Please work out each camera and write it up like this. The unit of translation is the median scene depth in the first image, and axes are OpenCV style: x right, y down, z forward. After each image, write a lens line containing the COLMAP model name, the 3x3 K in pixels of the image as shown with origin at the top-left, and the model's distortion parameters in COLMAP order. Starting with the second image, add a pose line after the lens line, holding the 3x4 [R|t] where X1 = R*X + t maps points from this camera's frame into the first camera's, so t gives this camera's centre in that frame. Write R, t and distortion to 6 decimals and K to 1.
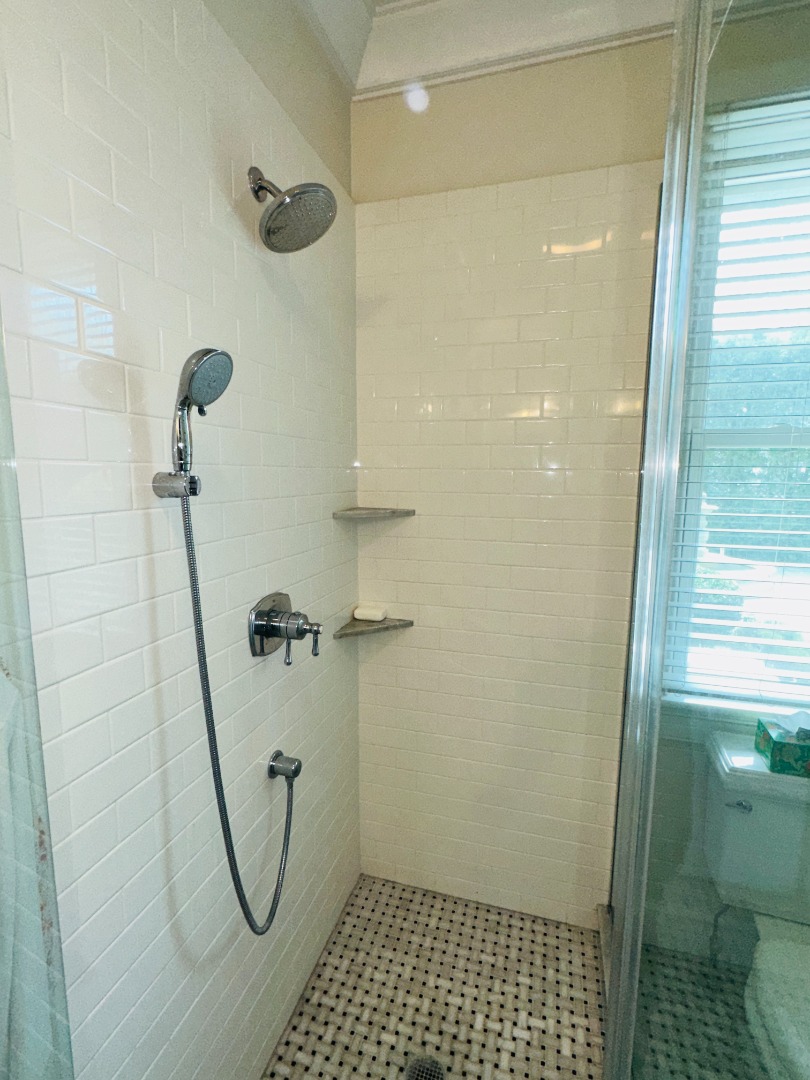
lens RADIAL K [[508.4, 0, 402.4], [0, 508.4, 541.7], [0, 0, 1]] dist [-0.001463, -0.001656]
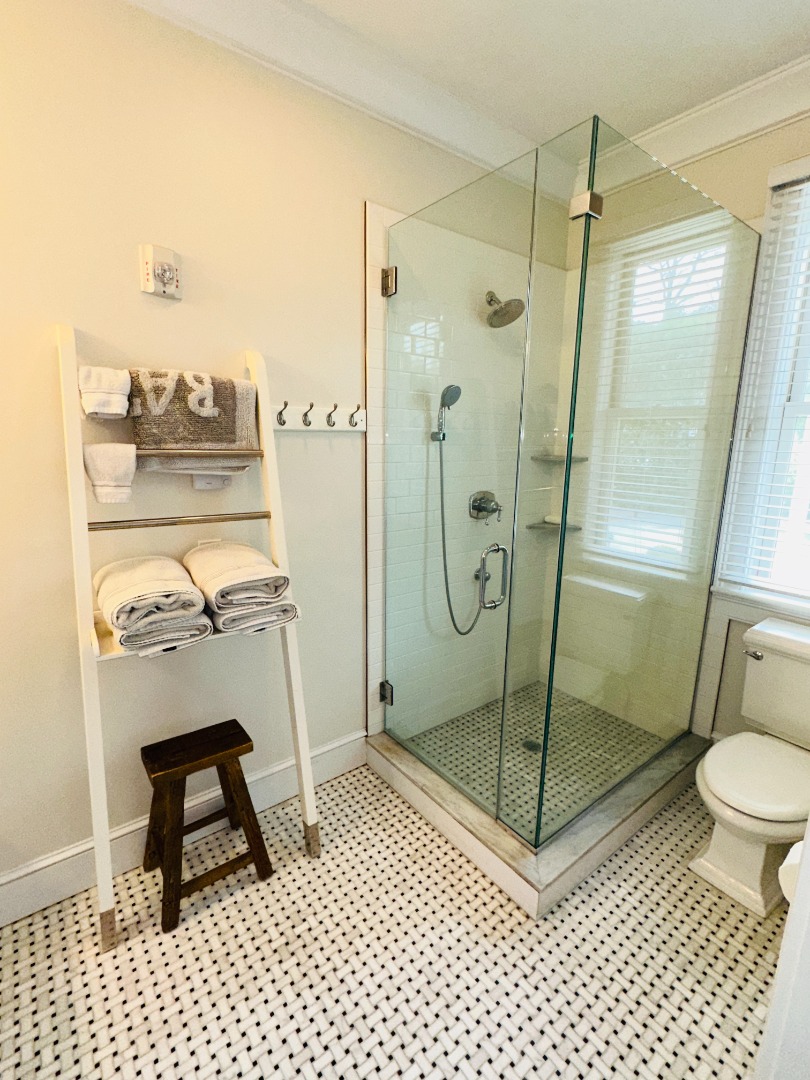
lens RADIAL K [[508.4, 0, 405.6], [0, 508.4, 534.8], [0, 0, 1]] dist [-0.001463, -0.001656]
pose [[0.811808, 0.115545, -0.572378, 0.784025], [-0.086950, 0.993219, 0.077178, 0.165107], [0.577414, -0.012885, 0.816350, -1.004103]]
